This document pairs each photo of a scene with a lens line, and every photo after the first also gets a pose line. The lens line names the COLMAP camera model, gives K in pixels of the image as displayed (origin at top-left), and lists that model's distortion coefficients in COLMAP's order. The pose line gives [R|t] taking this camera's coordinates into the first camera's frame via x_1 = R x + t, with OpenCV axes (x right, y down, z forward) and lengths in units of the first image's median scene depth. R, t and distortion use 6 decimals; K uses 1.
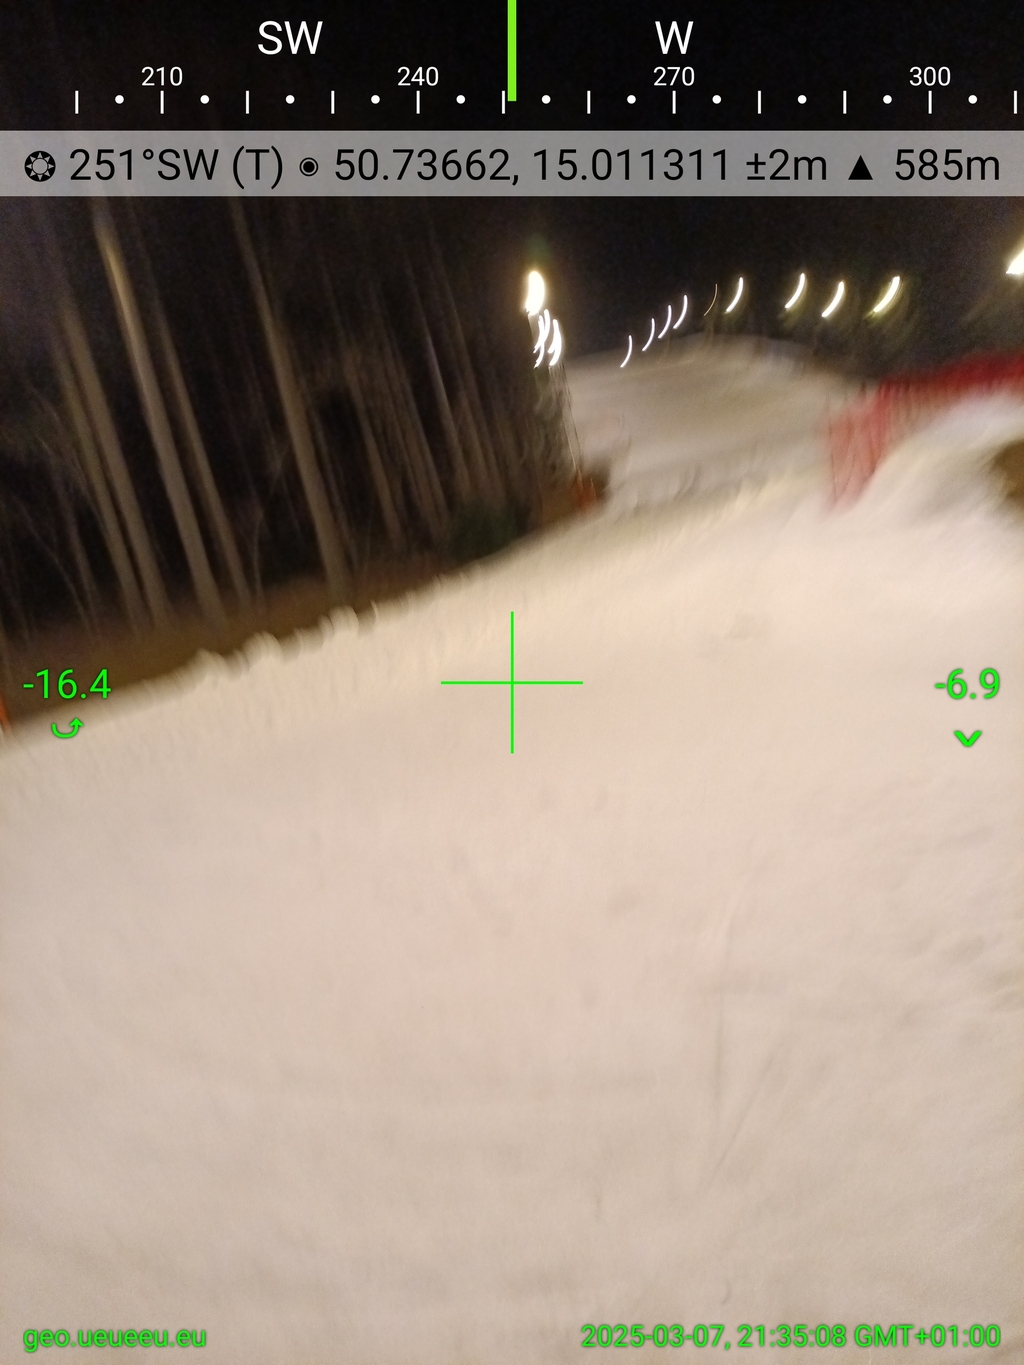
lens RADIAL K [[1067.8, 0, 512.0], [0, 1067.8, 682.5], [0, 0, 1]] dist [-0.000412, 0.000622]
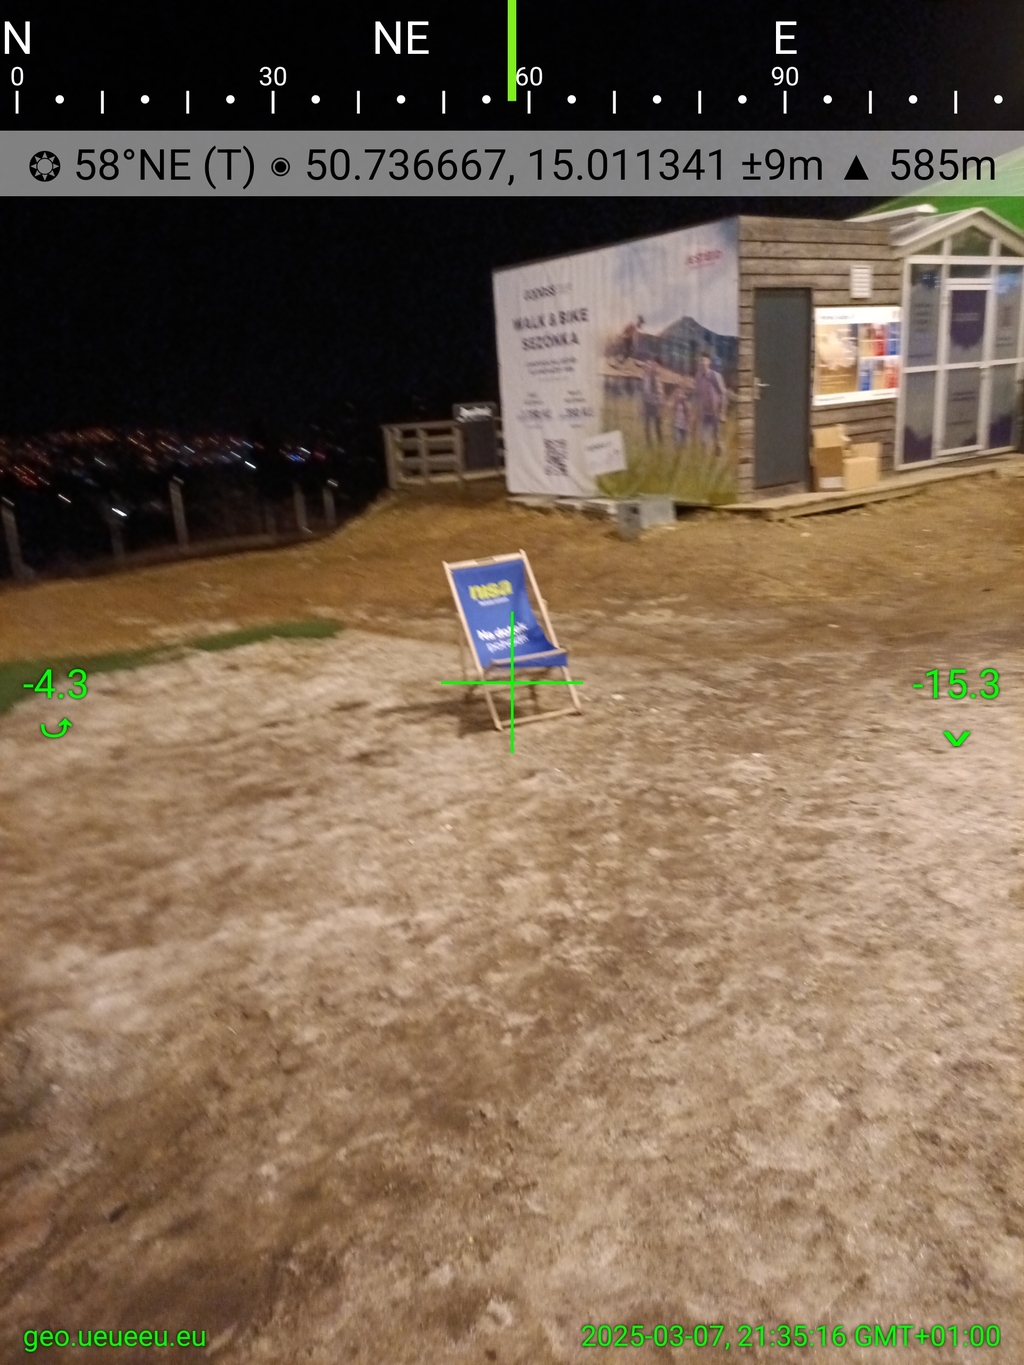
lens RADIAL K [[1067.8, 0, 512.0], [0, 1067.8, 682.5], [0, 0, 1]] dist [-0.000412, 0.000622]
pose [[1.000000, -0.000141, -0.000289, 0.189603], [0.000141, 1.000000, 0.000139, -0.000072], [0.000289, -0.000139, 1.000000, 0.000036]]
